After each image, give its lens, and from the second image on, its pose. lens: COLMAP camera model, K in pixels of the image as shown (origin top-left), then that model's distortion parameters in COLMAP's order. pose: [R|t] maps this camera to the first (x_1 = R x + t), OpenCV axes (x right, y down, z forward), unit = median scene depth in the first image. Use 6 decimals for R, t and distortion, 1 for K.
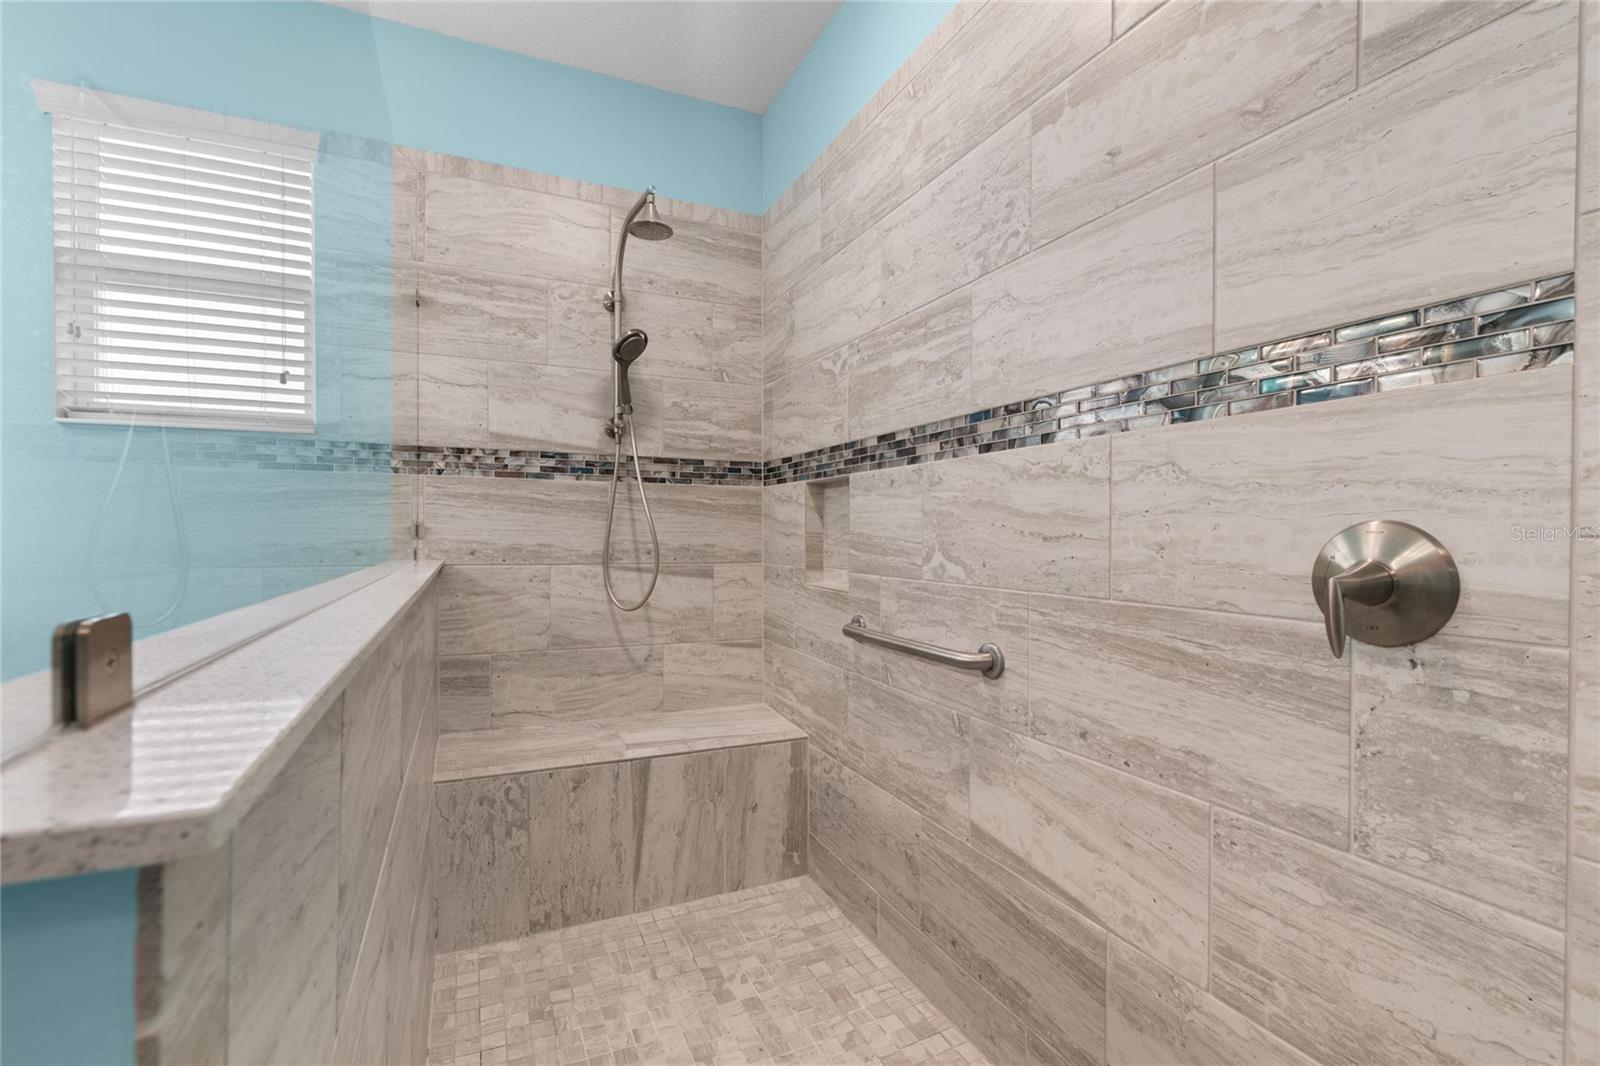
lens RADIAL K [[735.5, 0, 796.9], [0, 735.5, 541.4], [0, 0, 1]] dist [-0.005047, 0.001689]
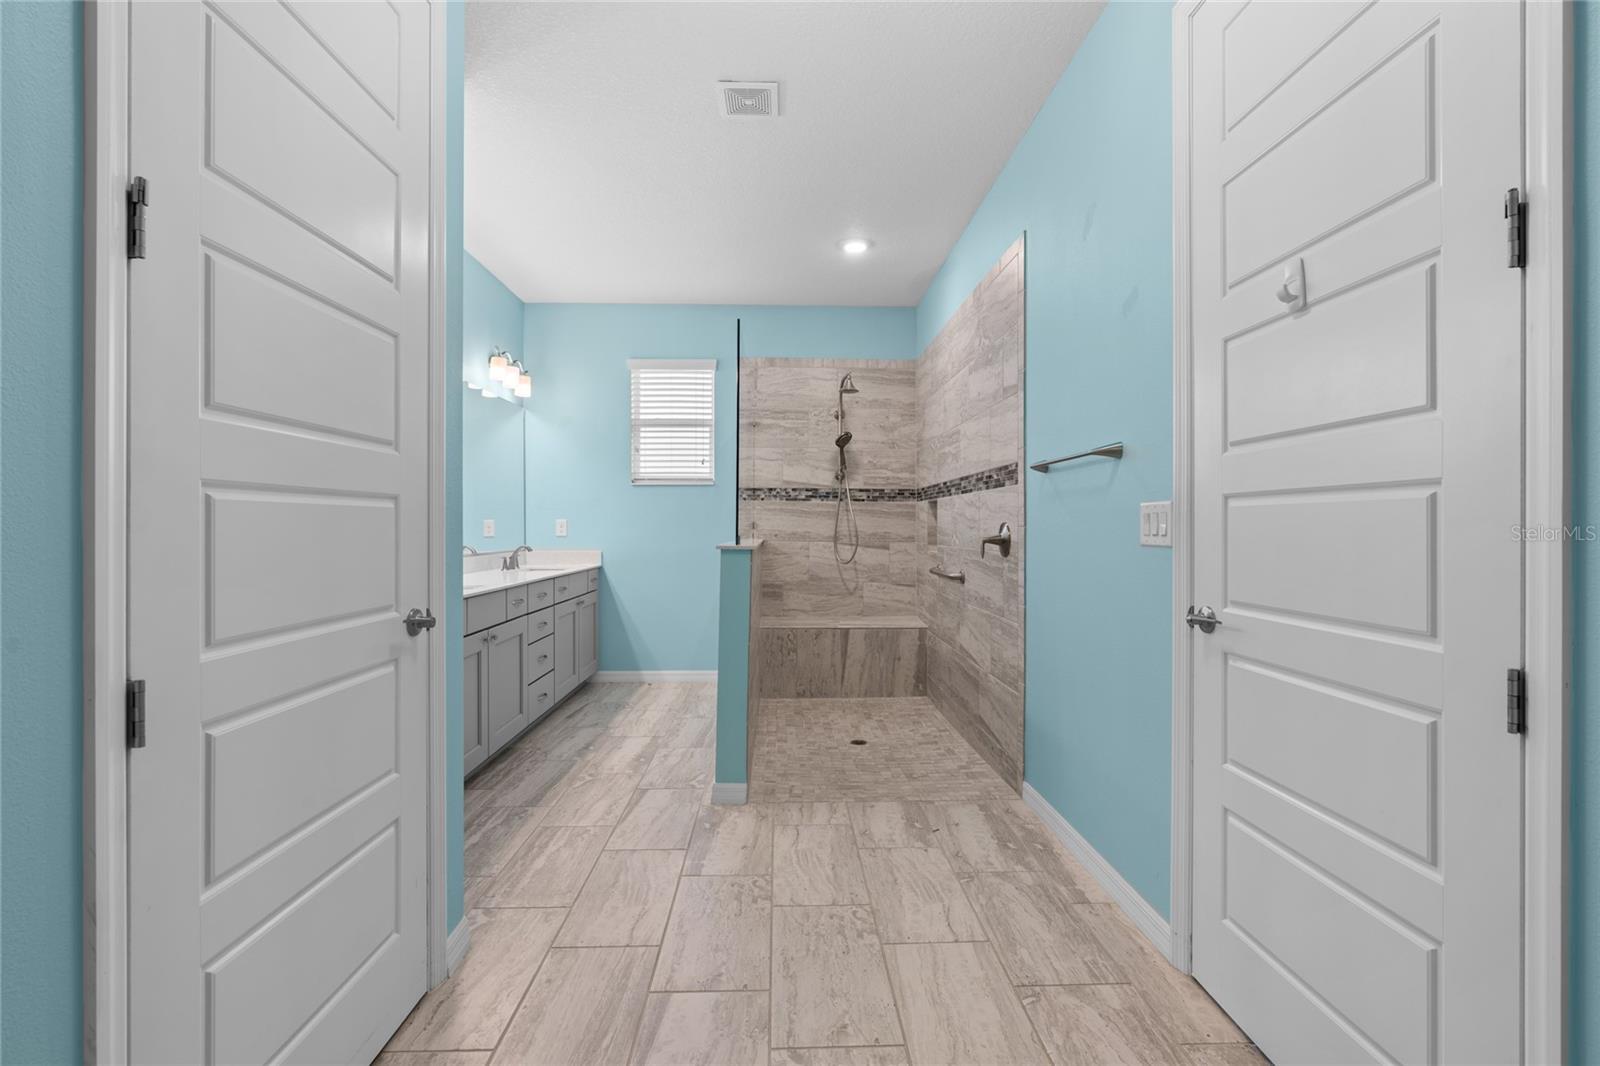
lens RADIAL K [[735.5, 0, 796.9], [0, 735.5, 541.4], [0, 0, 1]] dist [-0.005047, 0.001689]
pose [[0.923910, 0.007857, -0.382529, 0.449827], [-0.005437, 0.999958, 0.007406, 0.016591], [0.382571, -0.004763, 0.923914, -0.989262]]
